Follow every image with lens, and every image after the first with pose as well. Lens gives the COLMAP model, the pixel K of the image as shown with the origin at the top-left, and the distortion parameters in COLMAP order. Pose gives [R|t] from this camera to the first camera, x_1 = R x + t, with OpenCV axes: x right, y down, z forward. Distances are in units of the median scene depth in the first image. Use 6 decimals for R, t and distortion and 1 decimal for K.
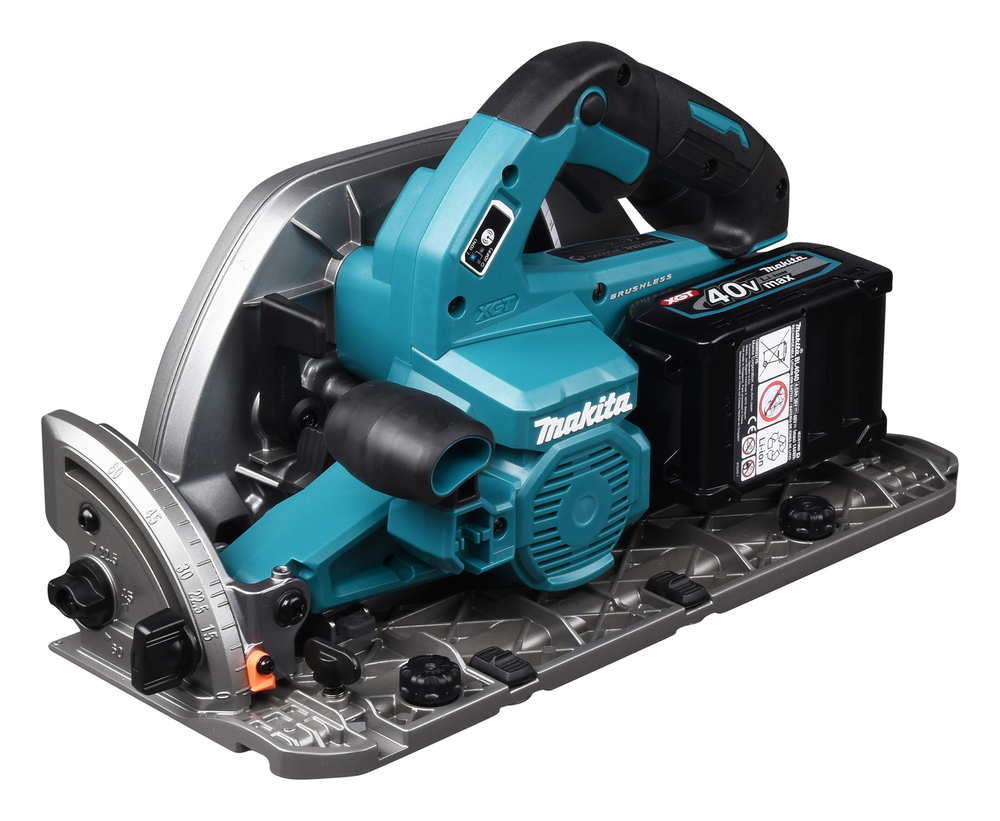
lens RADIAL K [[3711.7, 0, 497.7], [0, 3711.7, 407.8], [0, 0, 1]] dist [-0.747594, 0.000000]
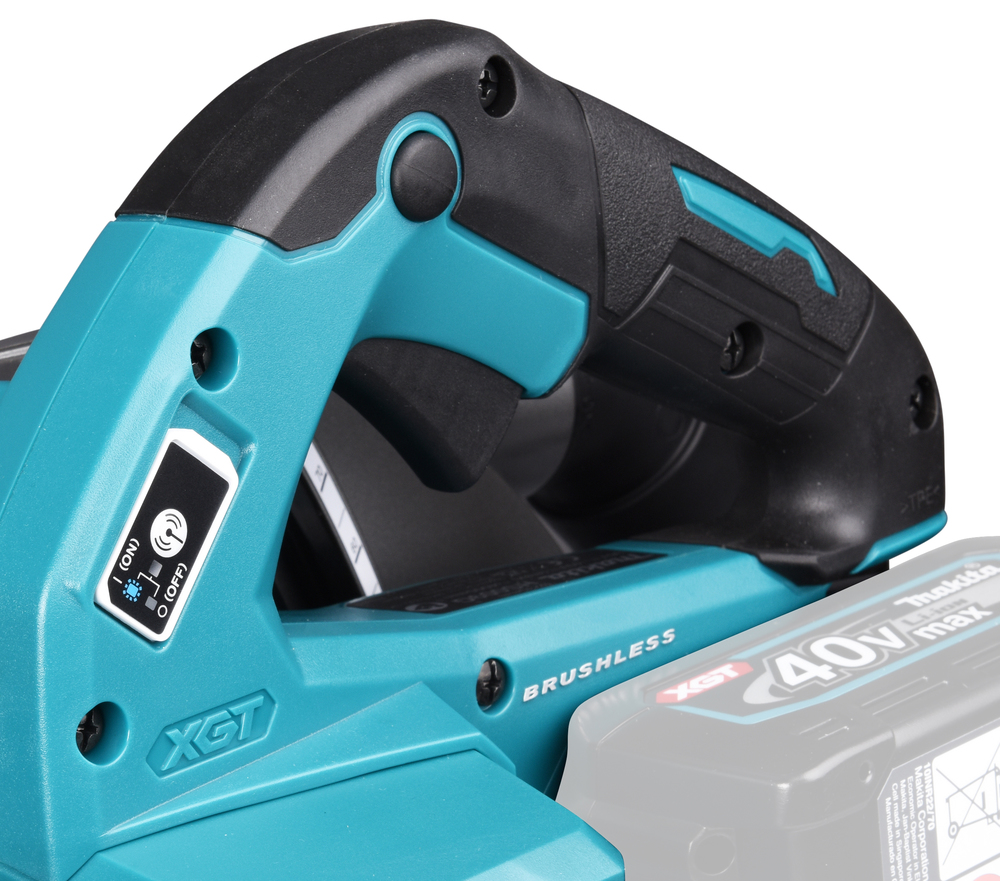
lens RADIAL K [[4552.9, 0, 492.4], [0, 4552.9, 441.9], [0, 0, 1]] dist [0.391658, 0.000000]
pose [[0.994024, -0.101569, 0.039991, 0.011214], [0.106537, 0.982511, -0.152715, 0.015577], [-0.023780, 0.156063, 0.987461, 0.536309]]
